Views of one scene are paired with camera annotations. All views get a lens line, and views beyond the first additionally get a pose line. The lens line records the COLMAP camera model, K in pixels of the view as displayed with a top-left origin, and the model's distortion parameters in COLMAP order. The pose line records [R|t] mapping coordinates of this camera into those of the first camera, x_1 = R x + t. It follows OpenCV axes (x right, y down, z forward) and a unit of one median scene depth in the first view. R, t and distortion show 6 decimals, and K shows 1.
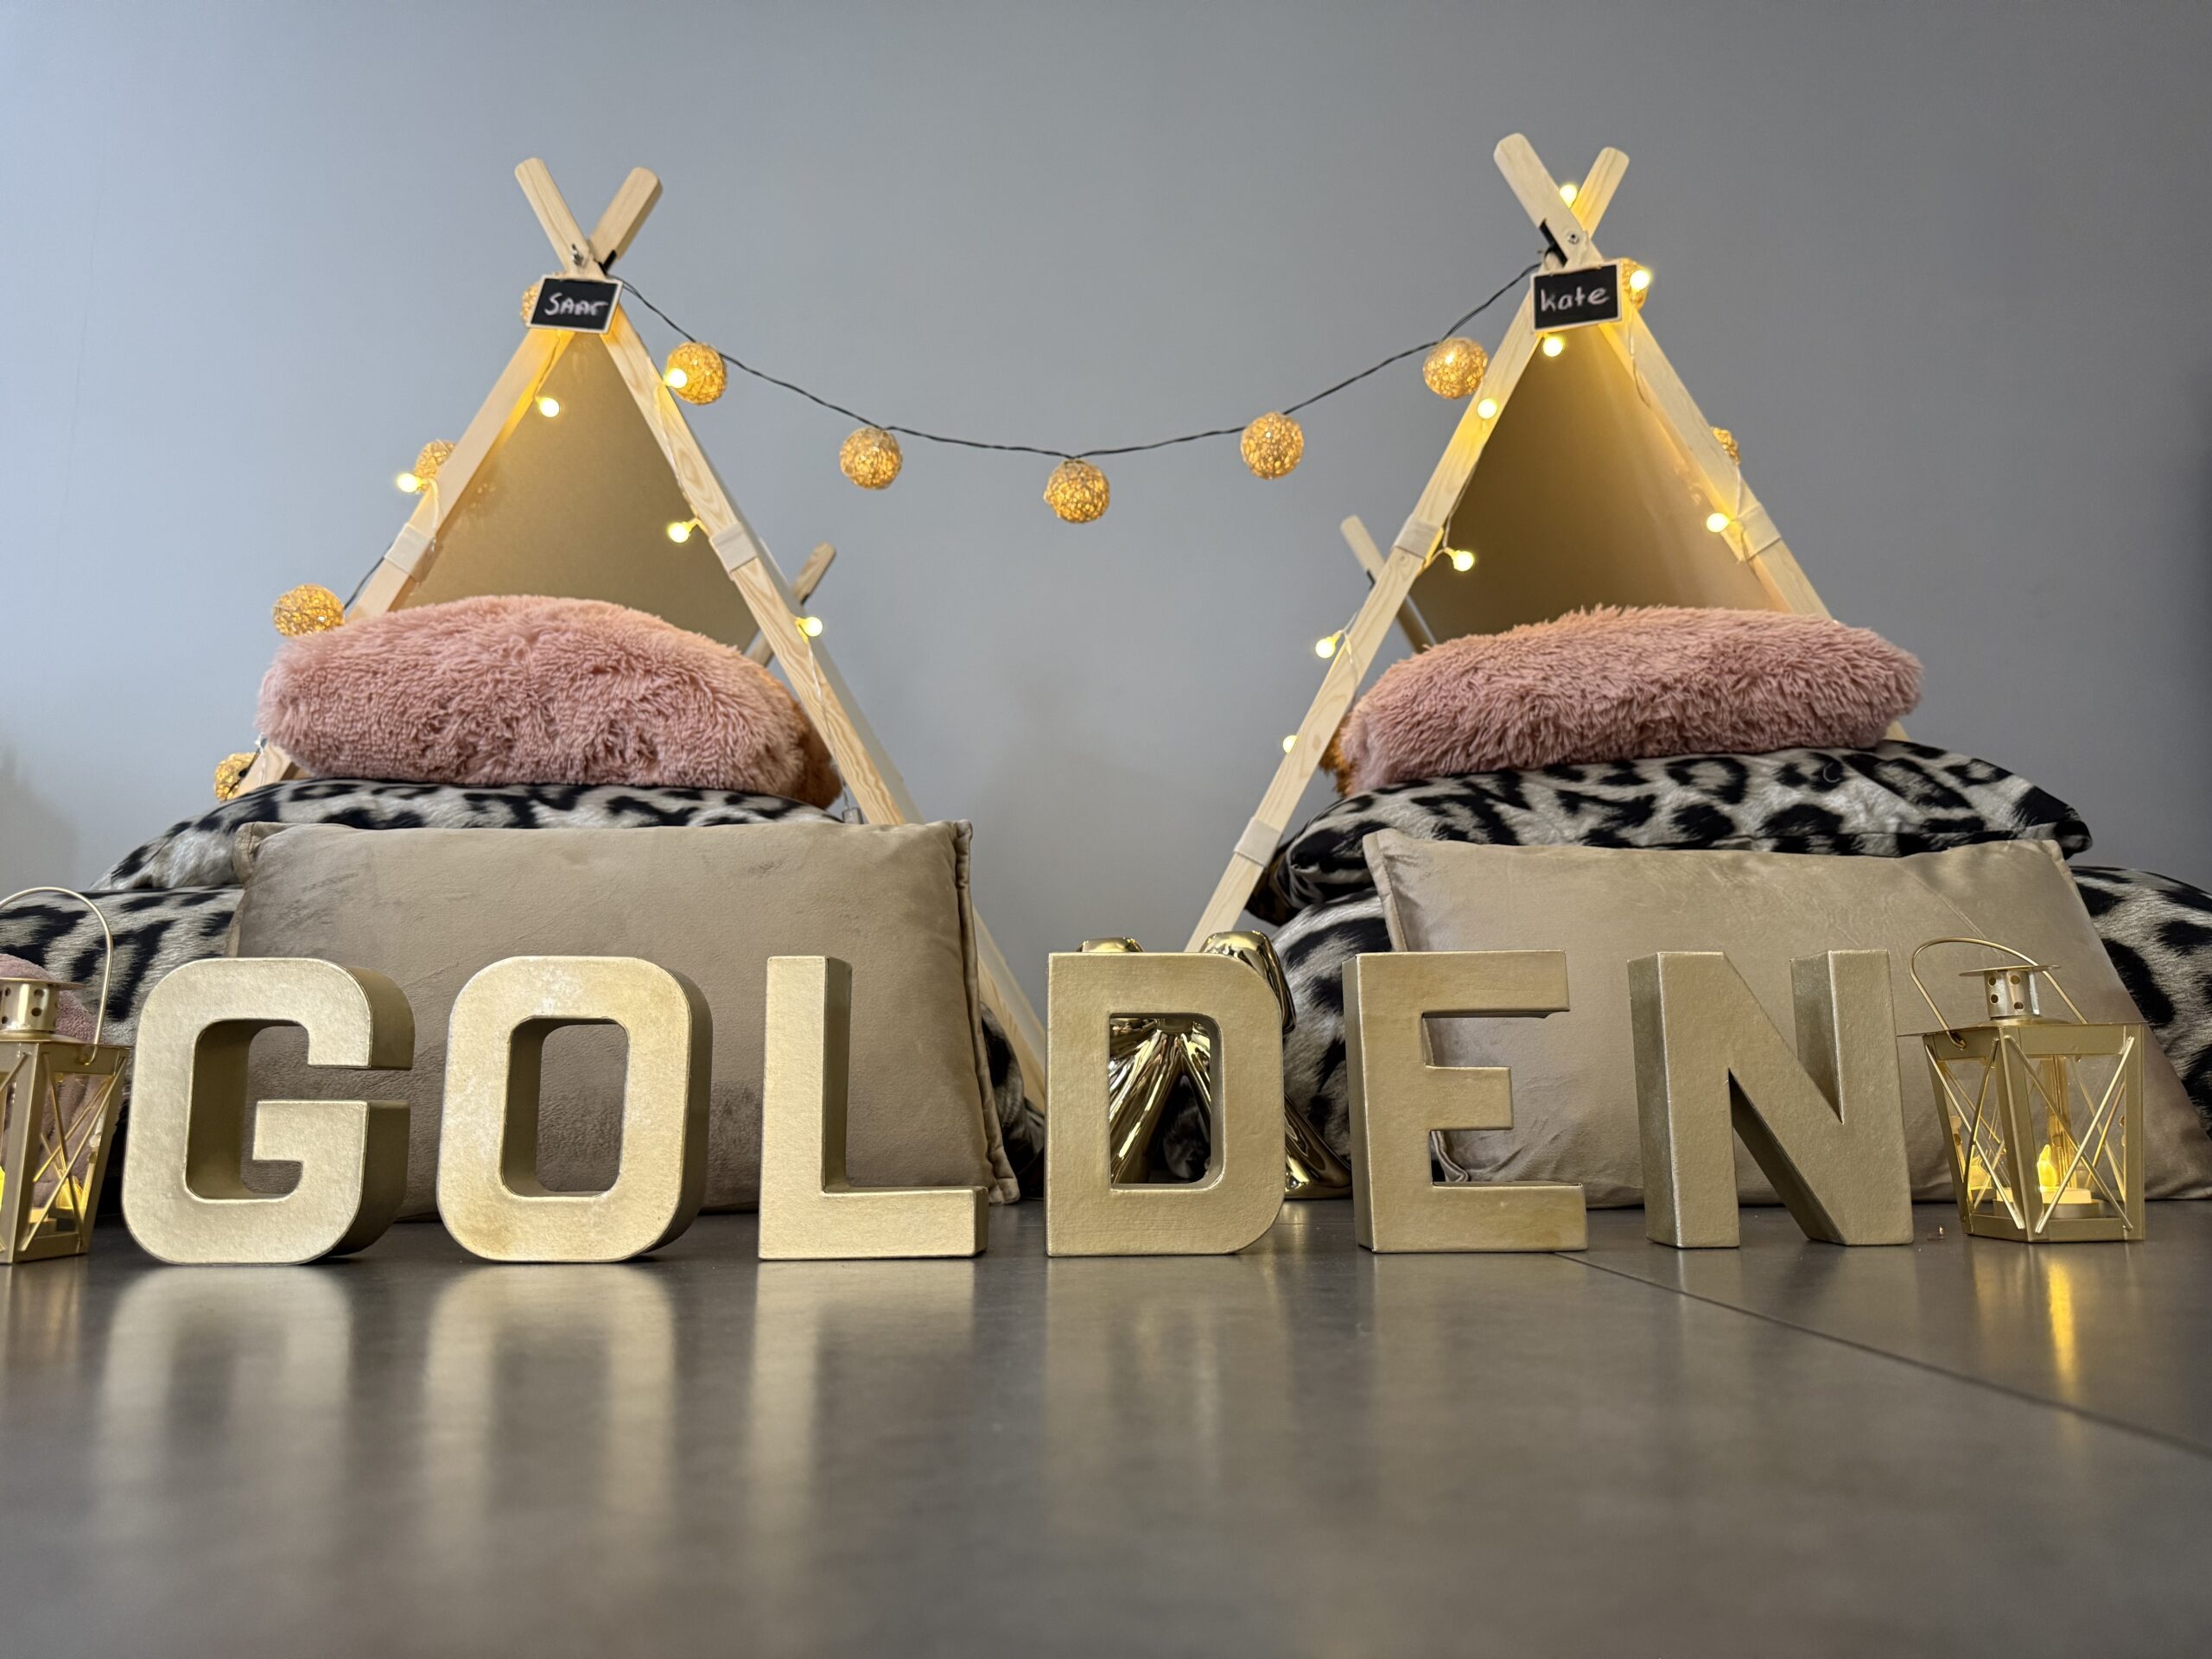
lens RADIAL K [[1537.6, 0, 1106.8], [0, 1537.6, 855.8], [0, 0, 1]] dist [0.175052, -0.389452]
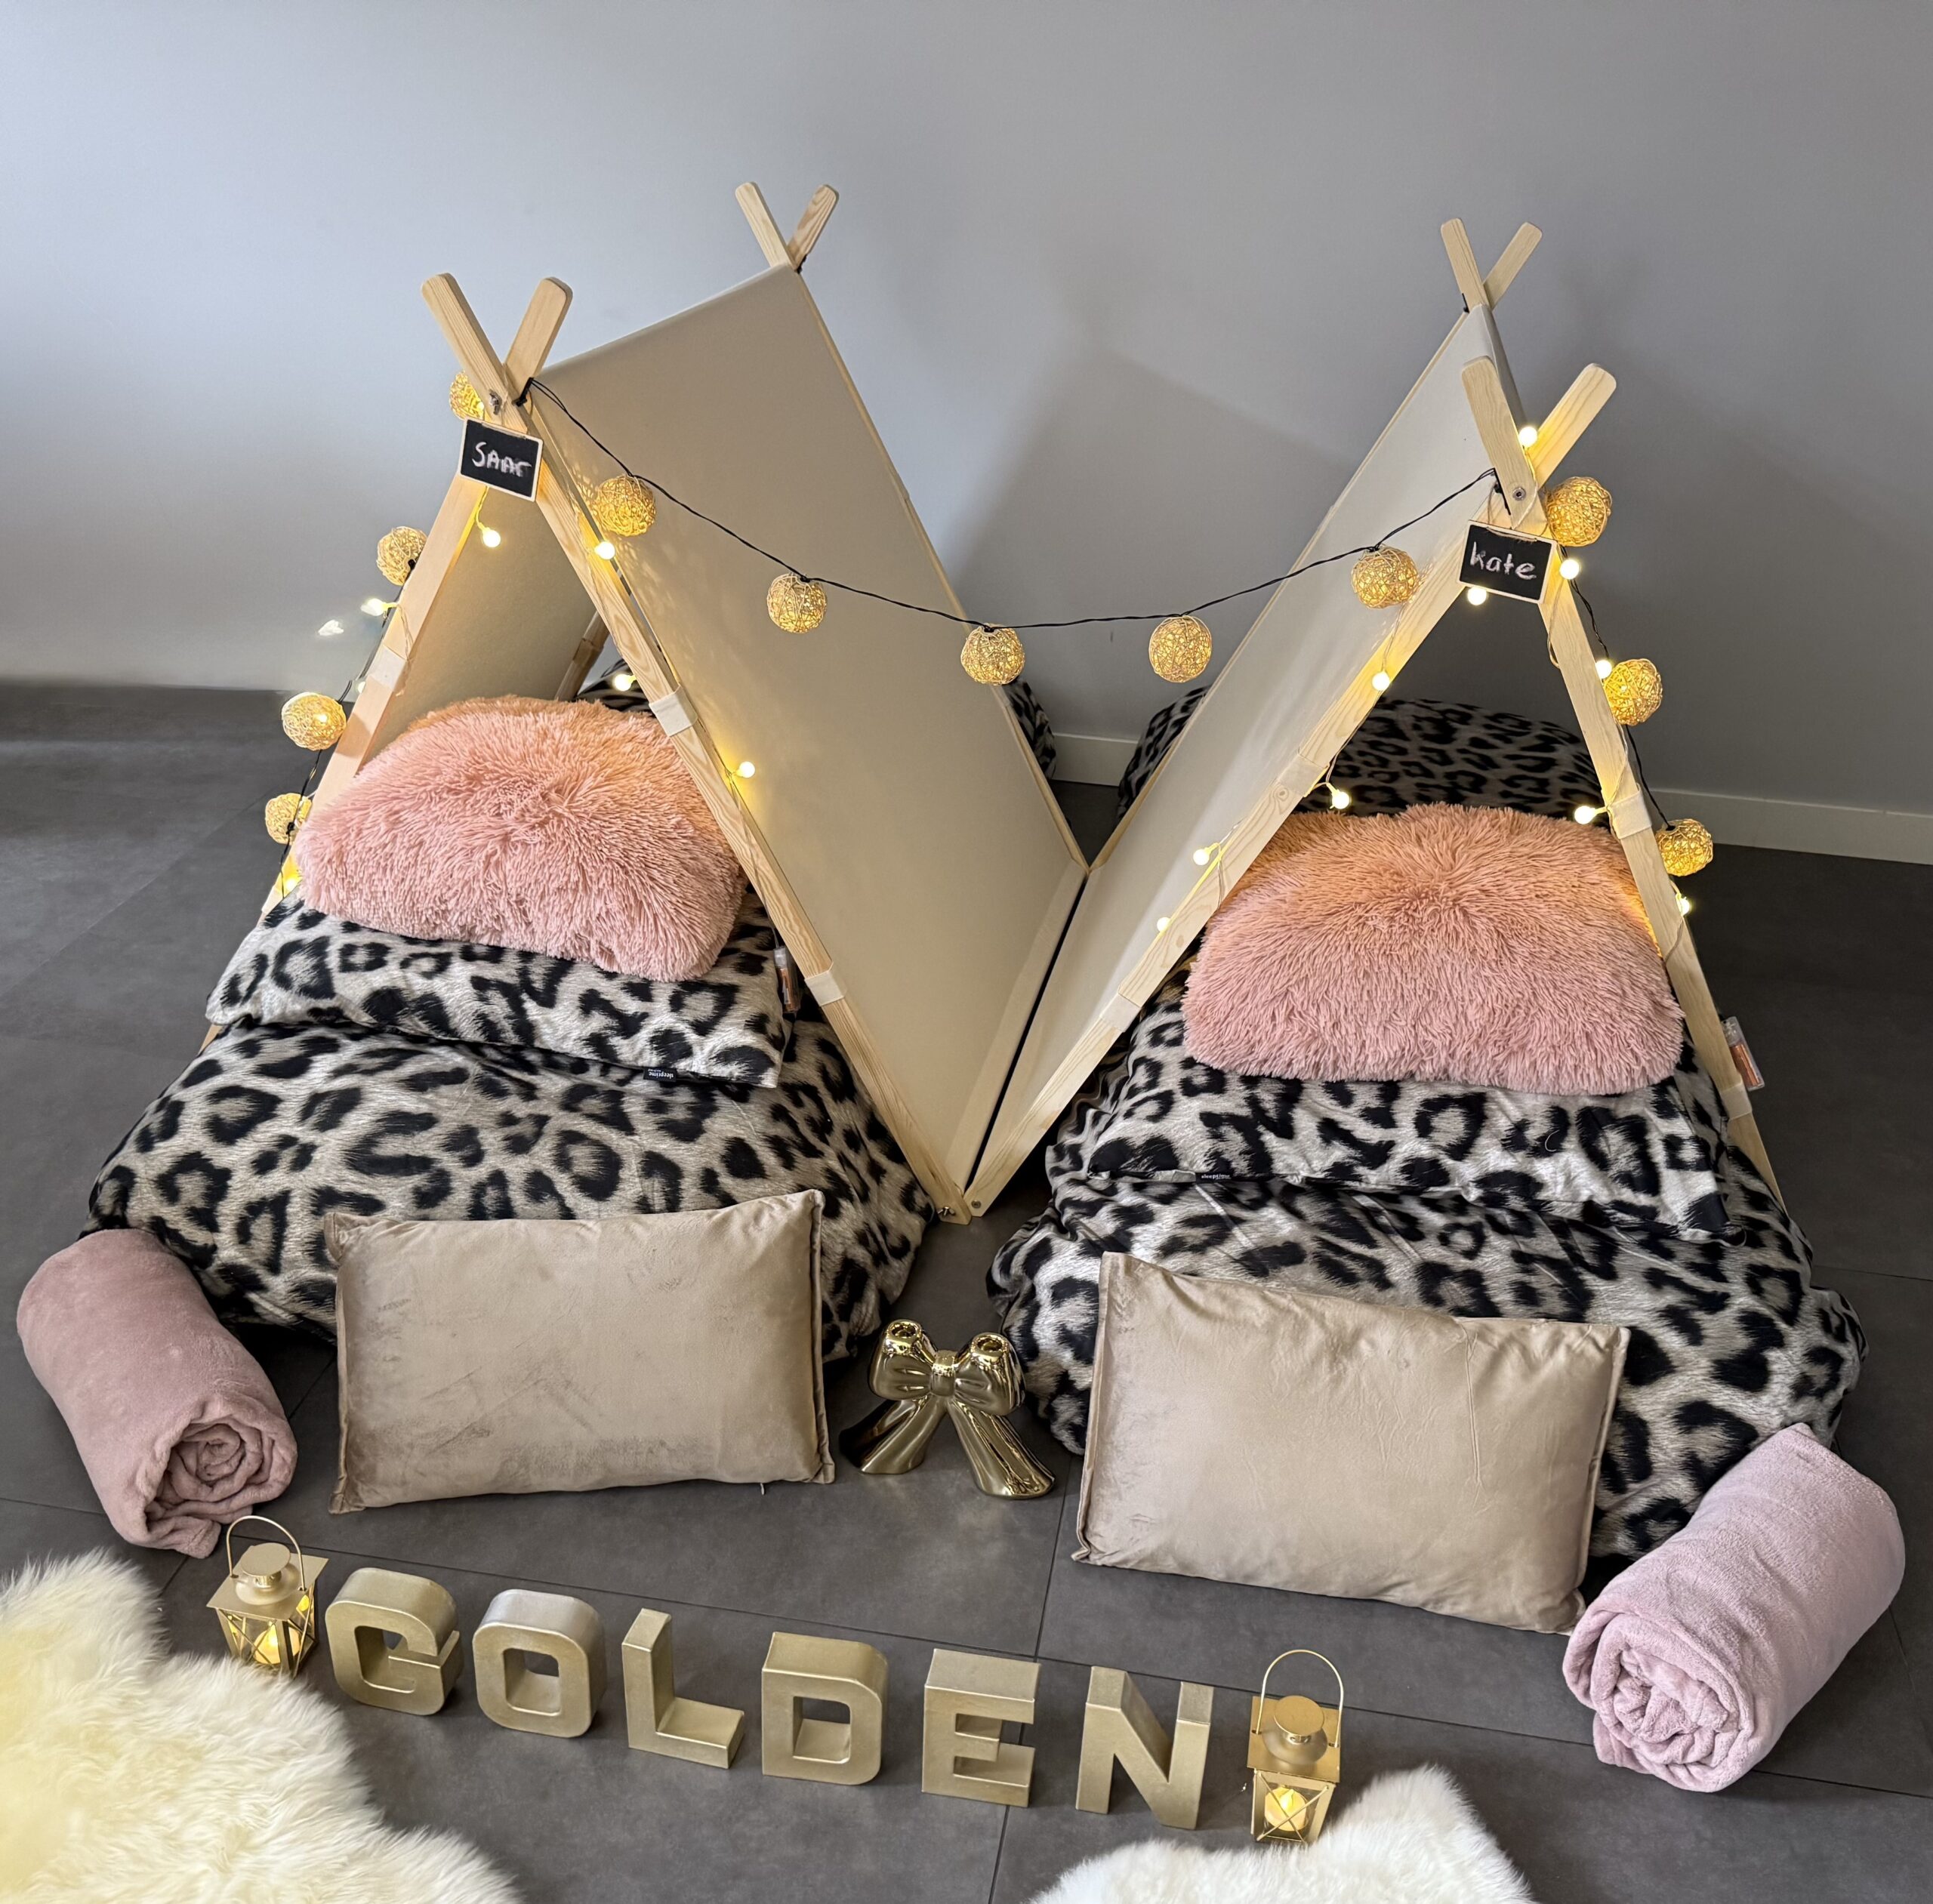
lens RADIAL K [[1881.7, 0, 1016.9], [0, 1881.7, 1063.0], [0, 0, 1]] dist [0.199028, -0.456124]
pose [[0.983515, 0.137759, -0.117138, 0.211365], [-0.032918, 0.773359, 0.633113, -0.960023], [0.177807, -0.618820, 0.765144, -0.144163]]
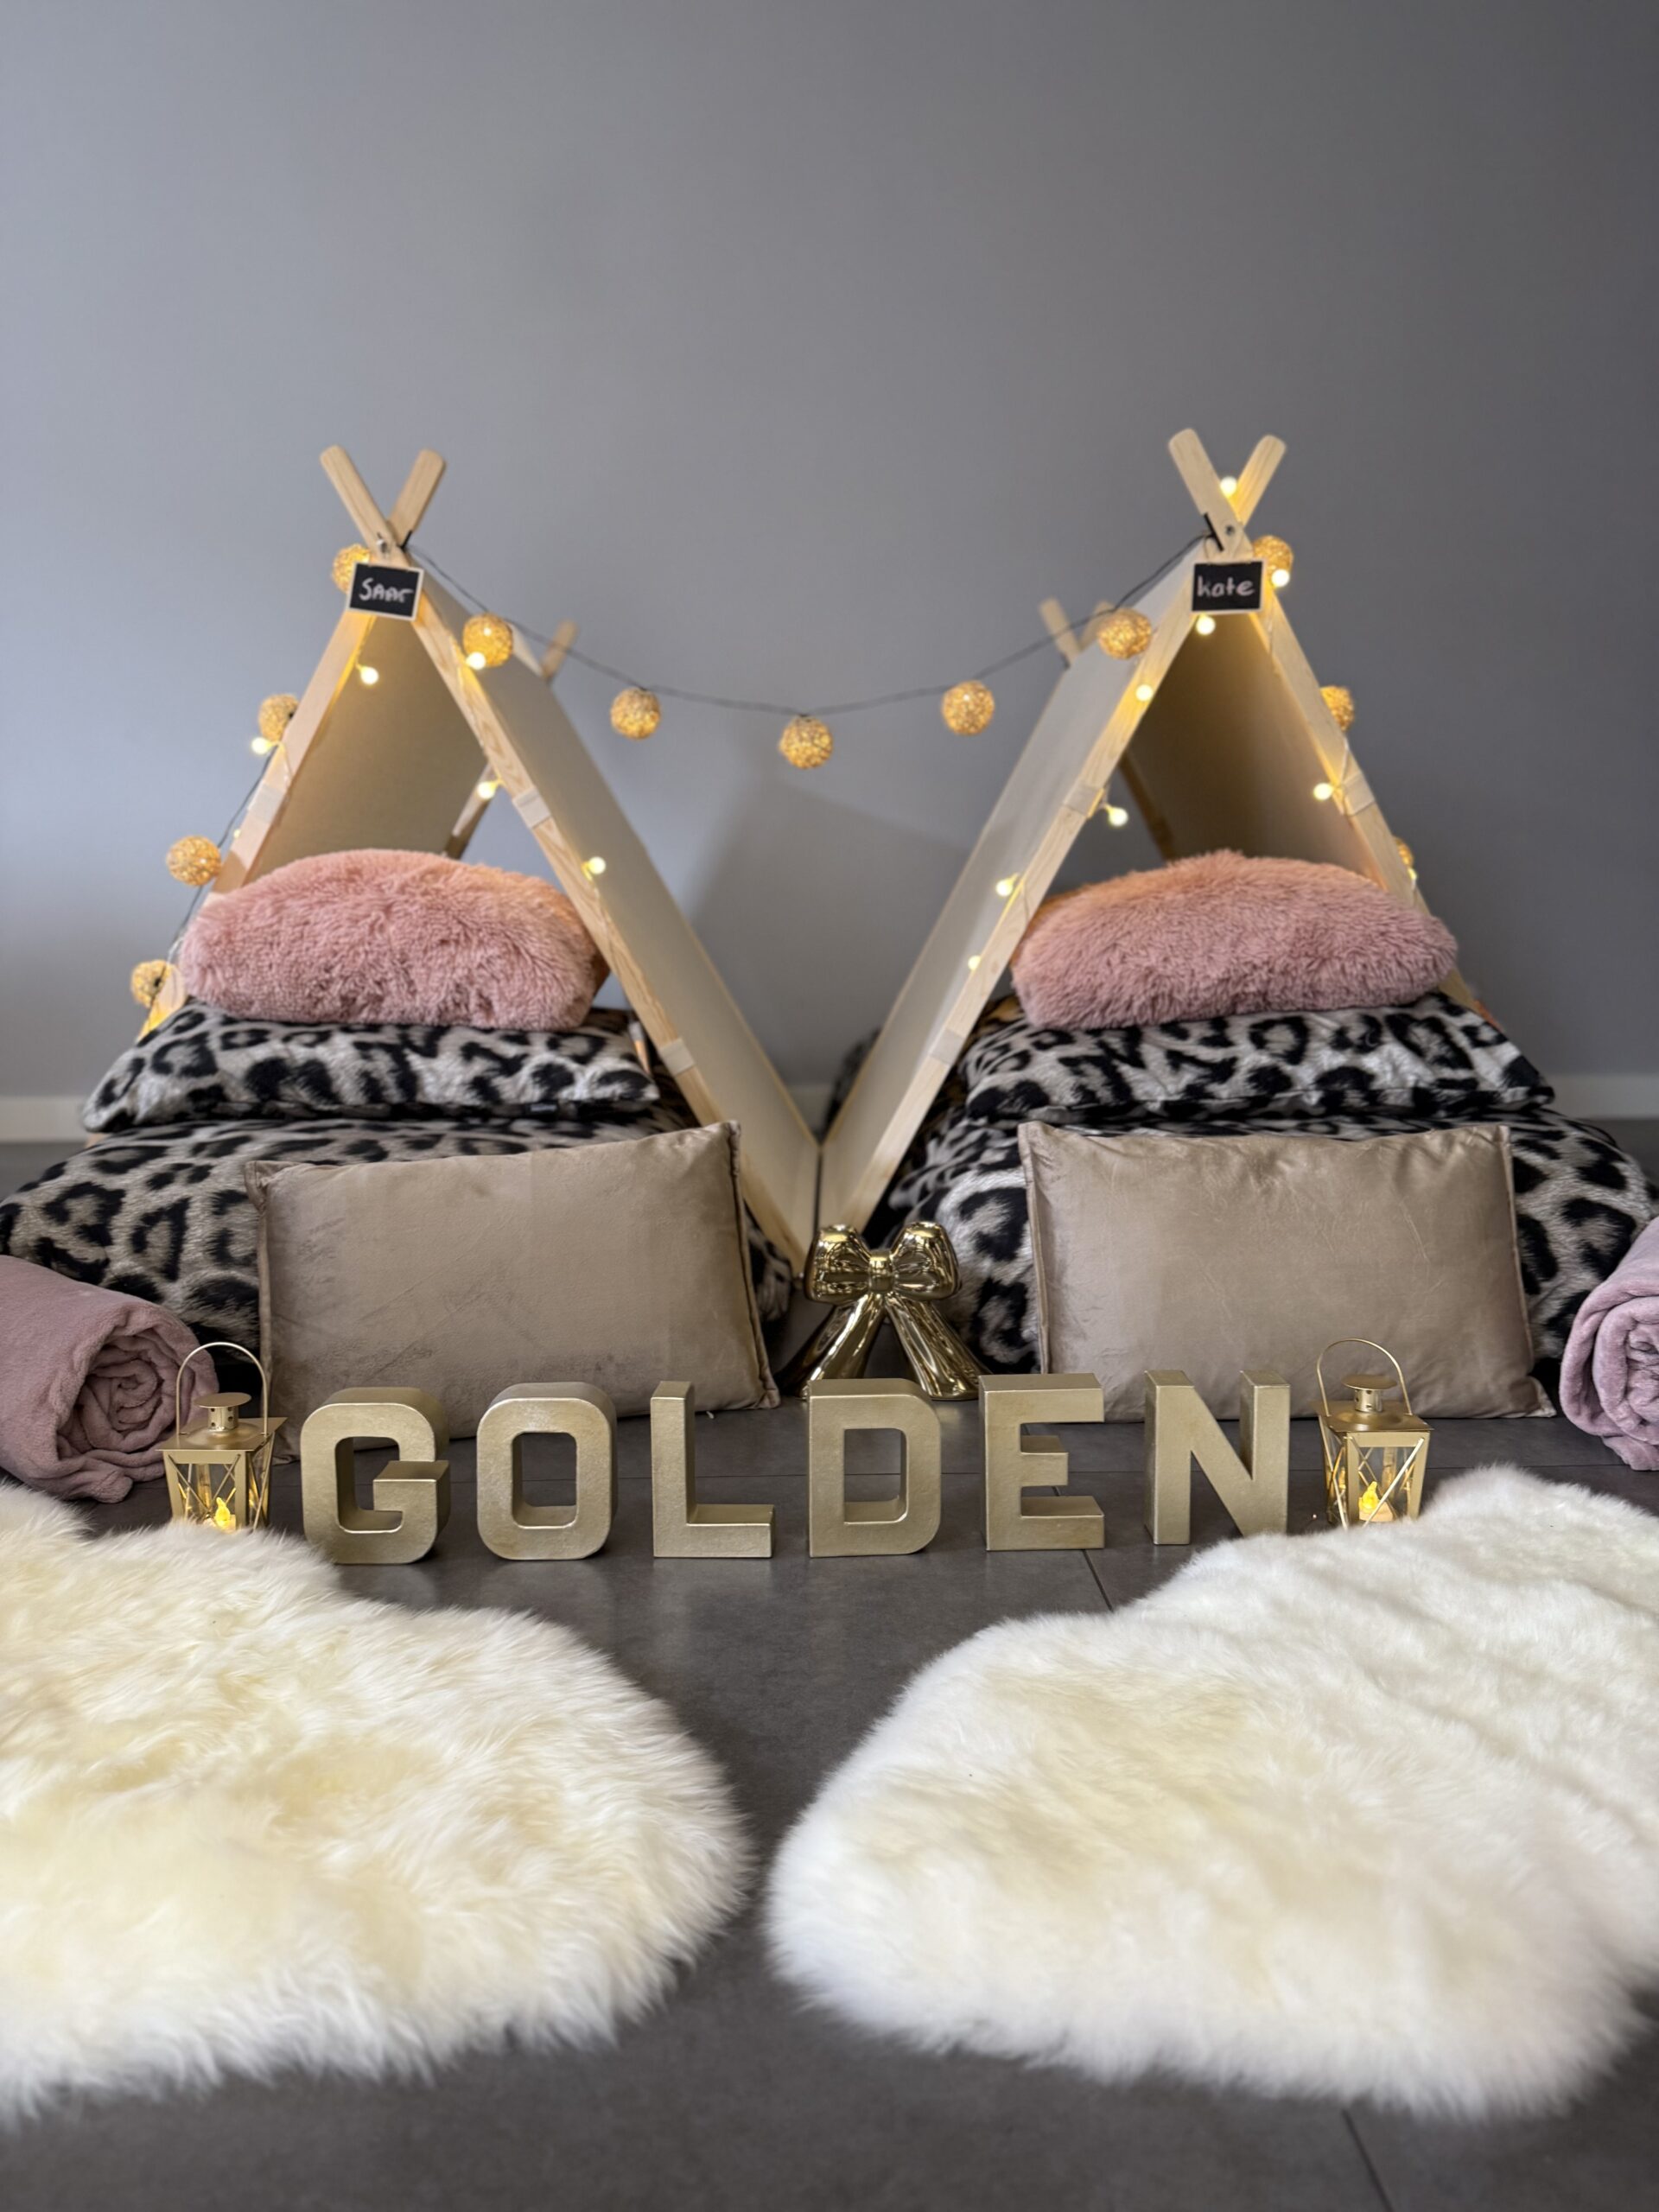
lens RADIAL K [[1537.6, 0, 818.8], [0, 1537.6, 1118.9], [0, 0, 1]] dist [0.175052, -0.389452]
pose [[0.999997, 0.000740, 0.002449, -0.014800], [-0.001422, 0.956483, 0.291783, -0.358938], [-0.002127, -0.291786, 0.956481, -0.288243]]
